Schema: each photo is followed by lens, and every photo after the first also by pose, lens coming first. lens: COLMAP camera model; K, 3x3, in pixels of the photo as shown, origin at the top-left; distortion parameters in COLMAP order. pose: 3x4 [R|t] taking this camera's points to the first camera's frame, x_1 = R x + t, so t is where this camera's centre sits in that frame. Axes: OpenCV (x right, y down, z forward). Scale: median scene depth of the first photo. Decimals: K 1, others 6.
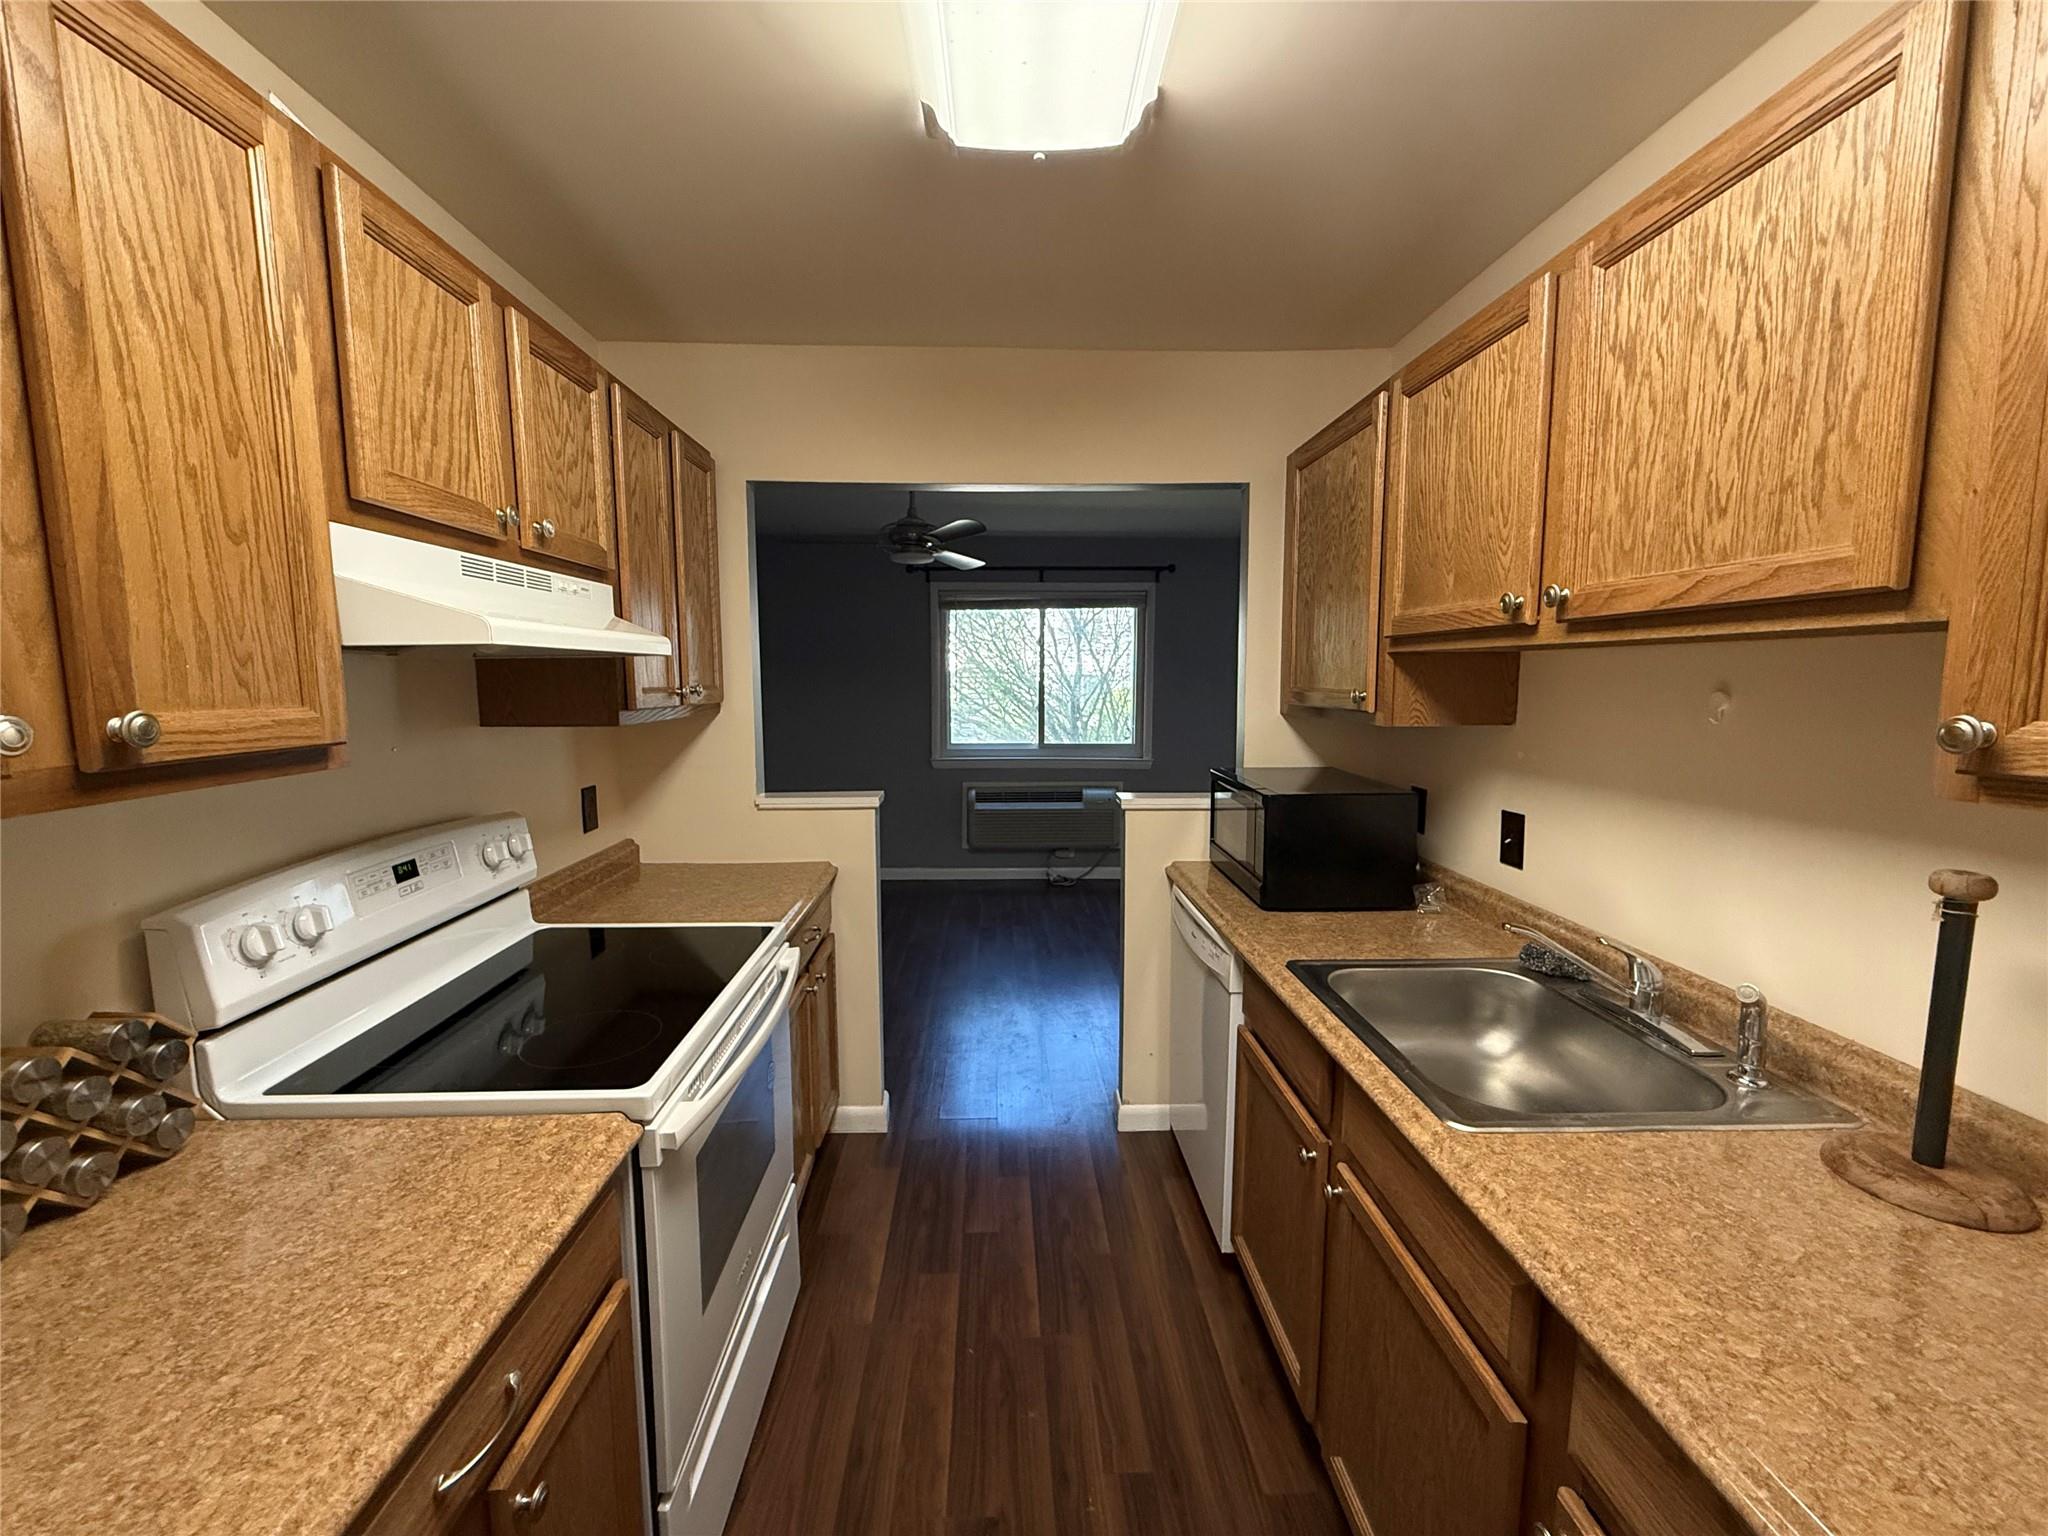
lens RADIAL K [[820.0, 0, 1014.8], [0, 820.0, 766.3], [0, 0, 1]] dist [0.000362, -0.000038]
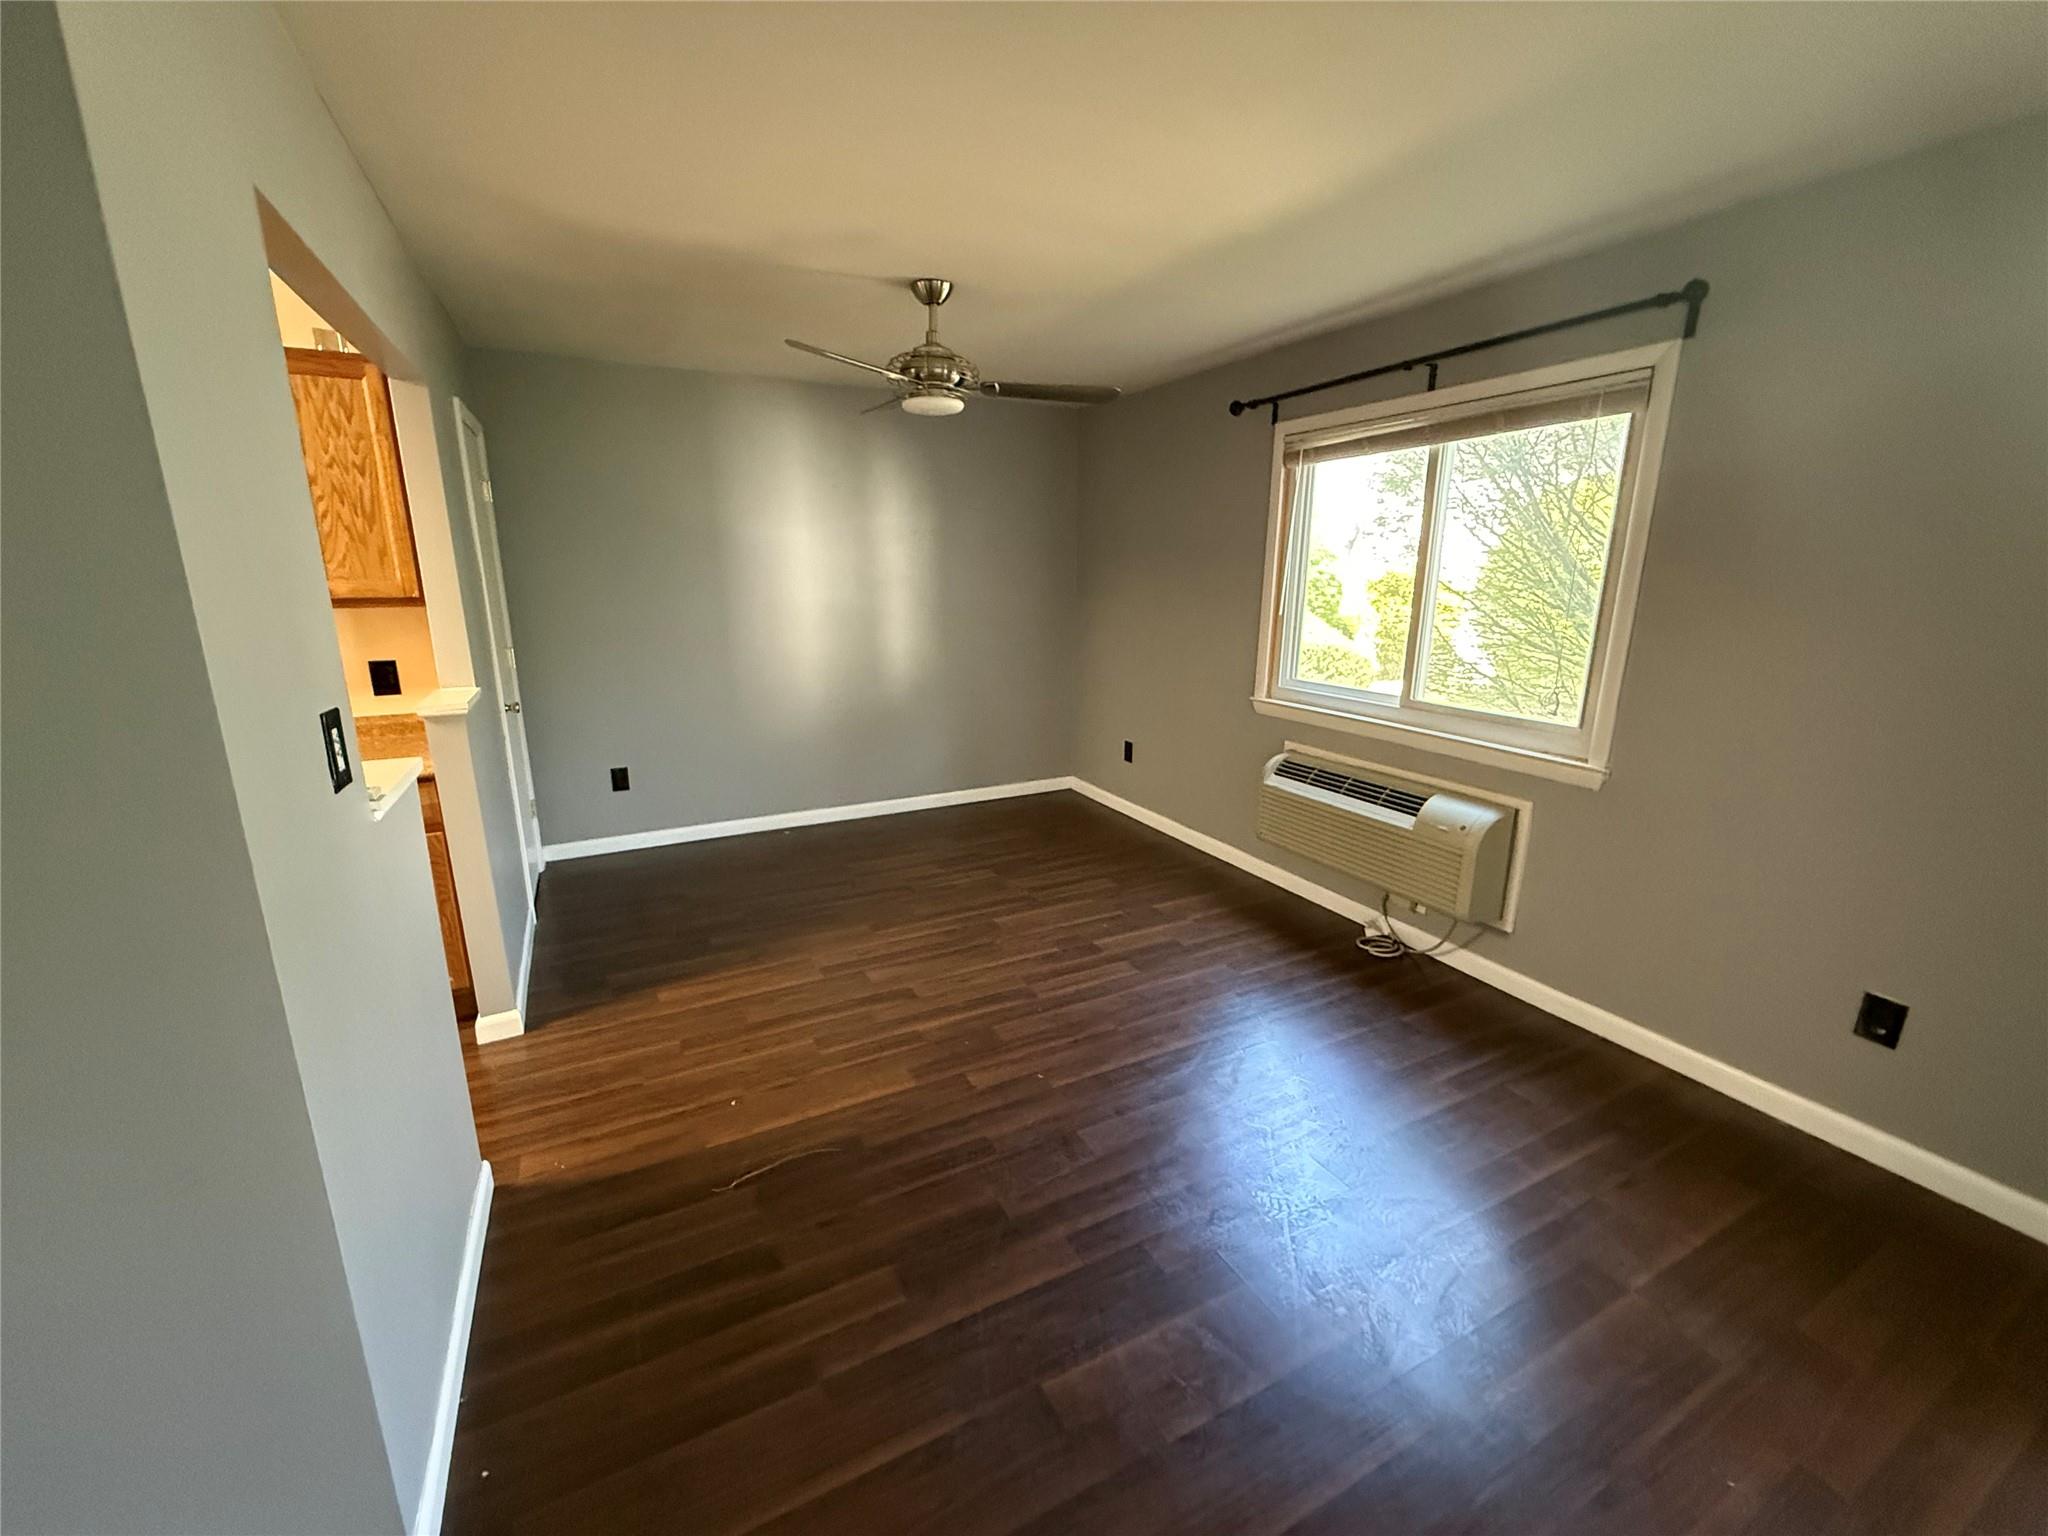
lens RADIAL K [[820.0, 0, 1014.8], [0, 820.0, 766.3], [0, 0, 1]] dist [0.000362, -0.000038]
pose [[0.432687, 0.215851, -0.875323, 1.372861], [-0.107247, 0.976344, 0.187749, -0.197004], [0.895142, 0.012639, 0.445601, 1.723588]]
